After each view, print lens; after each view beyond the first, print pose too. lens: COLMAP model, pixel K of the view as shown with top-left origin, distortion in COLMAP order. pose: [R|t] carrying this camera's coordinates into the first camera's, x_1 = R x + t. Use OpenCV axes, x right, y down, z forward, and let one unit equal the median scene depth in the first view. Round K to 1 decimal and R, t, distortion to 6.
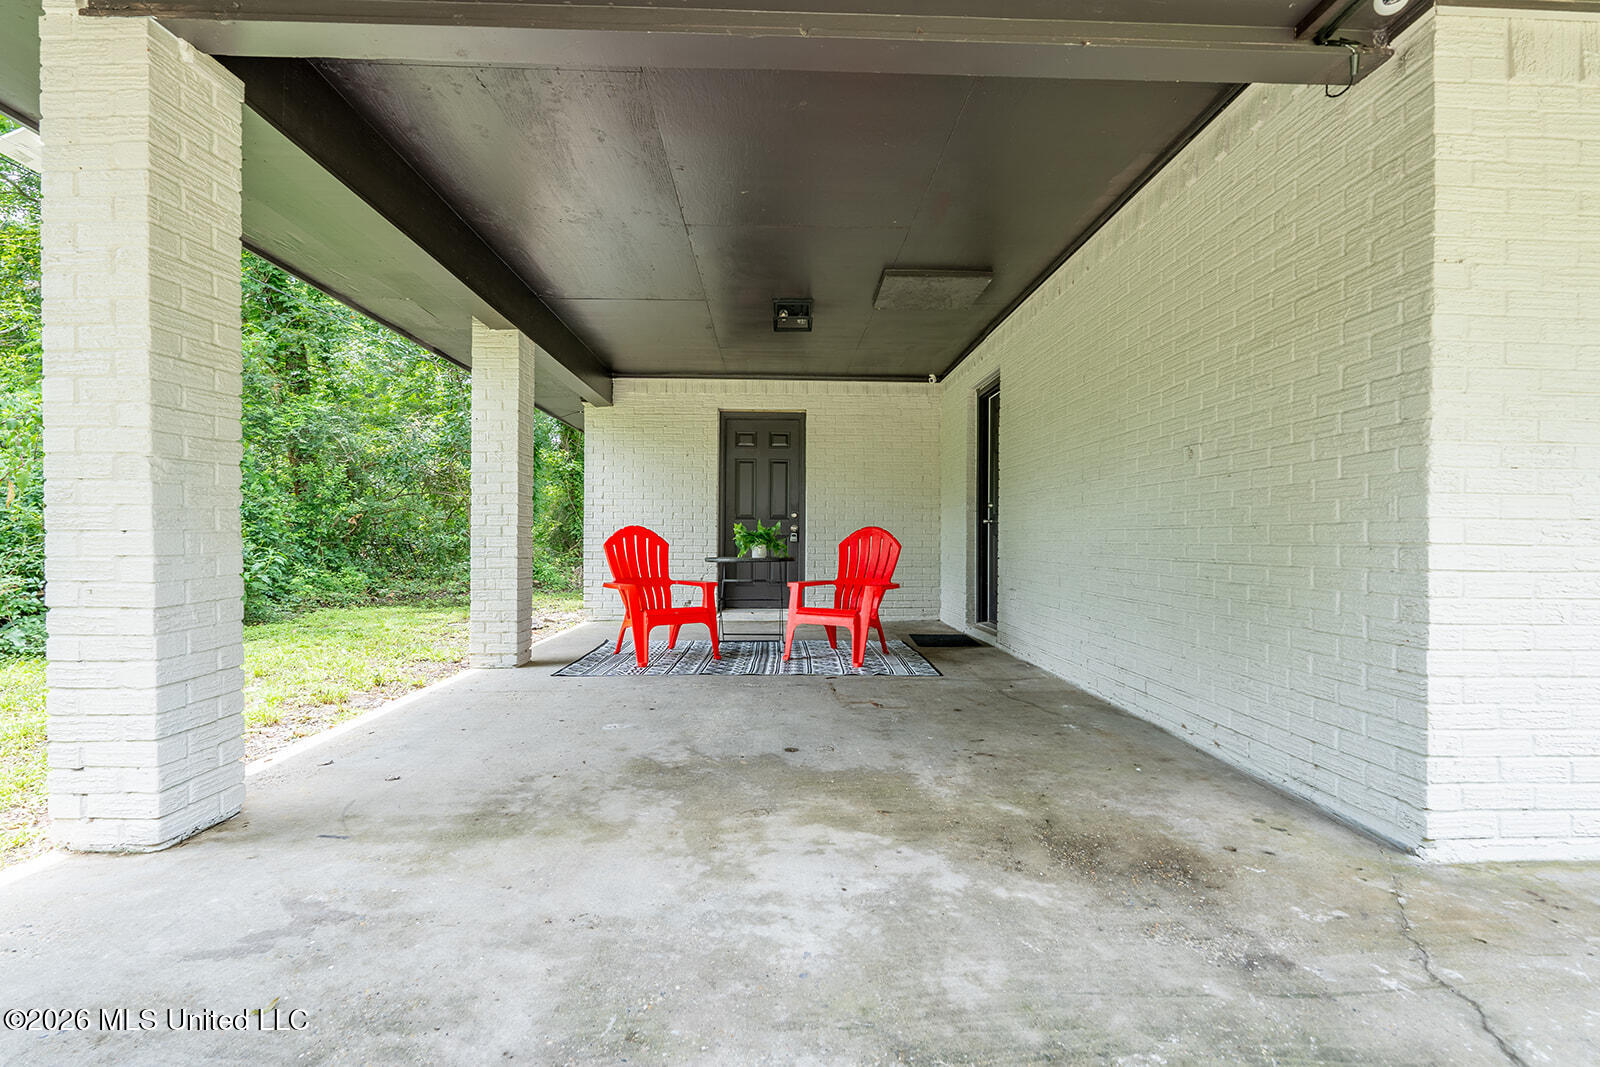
lens RADIAL K [[692.5, 0, 798.8], [0, 692.5, 533.2], [0, 0, 1]] dist [-0.002670, 0.000601]
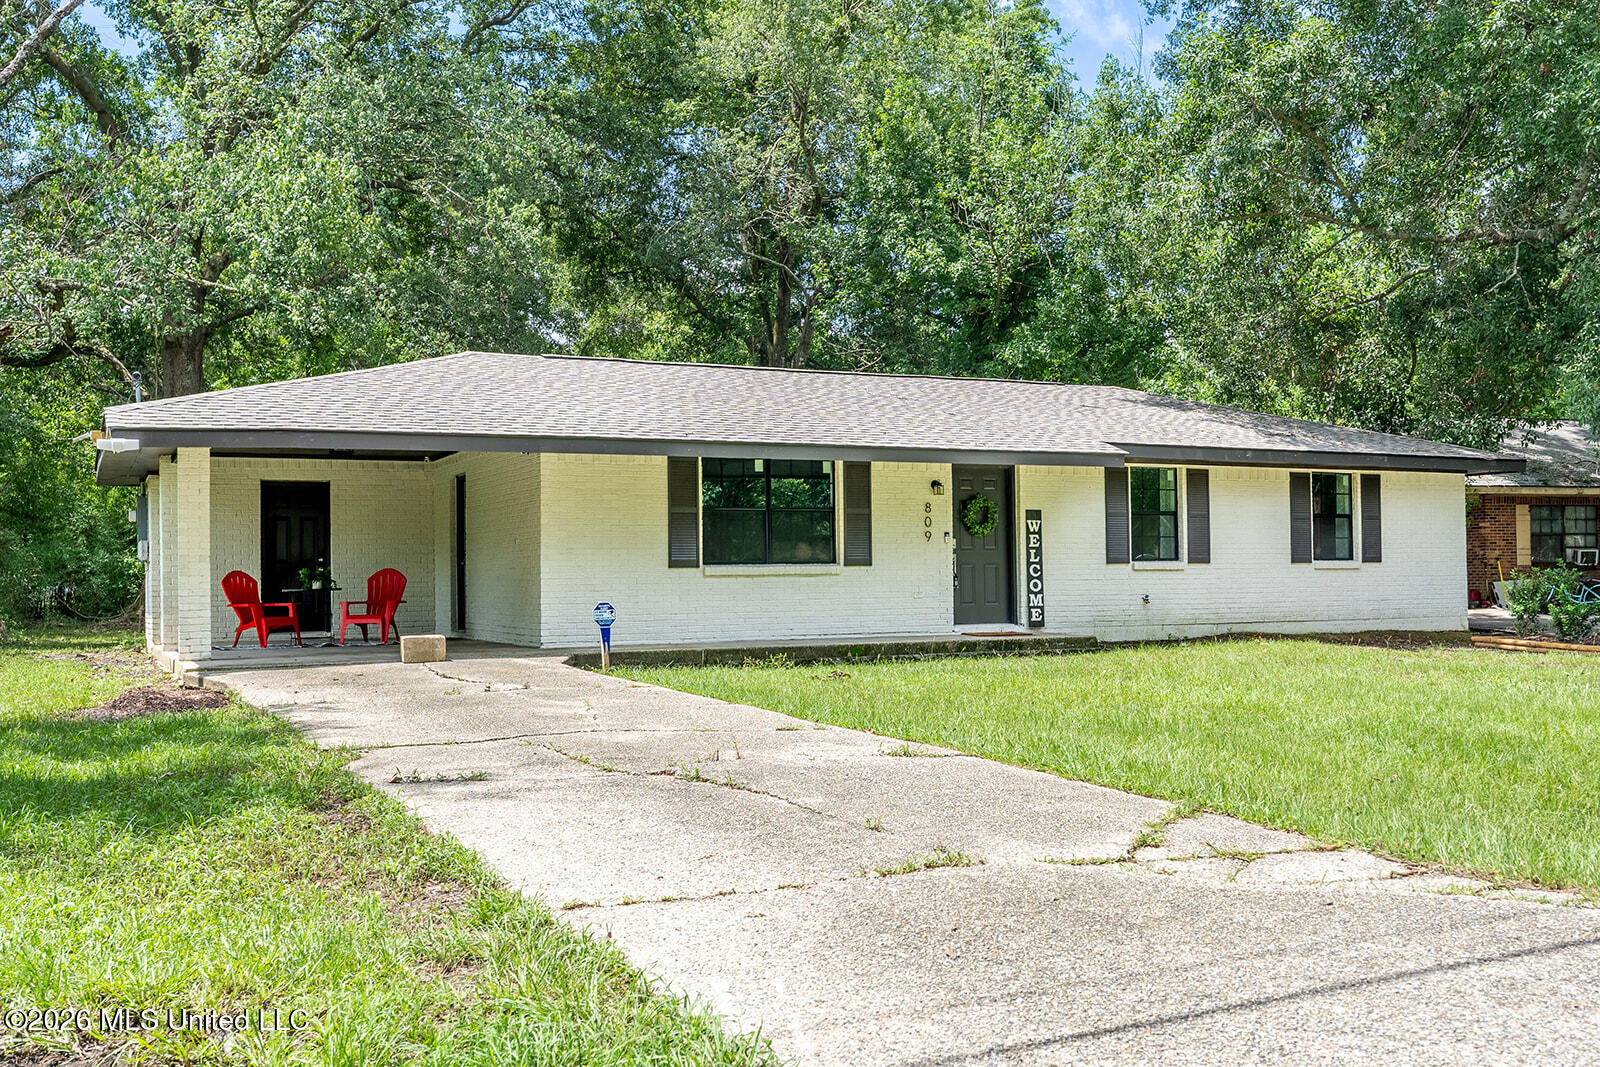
lens RADIAL K [[1447.7, 0, 798.3], [0, 1447.7, 532.9], [0, 0, 1]] dist [0.003919, -0.000430]
pose [[0.910691, -0.003214, 0.413077, -0.435639], [0.012371, 0.999733, -0.019496, -0.014554], [-0.412904, 0.022865, 0.910488, -2.597333]]
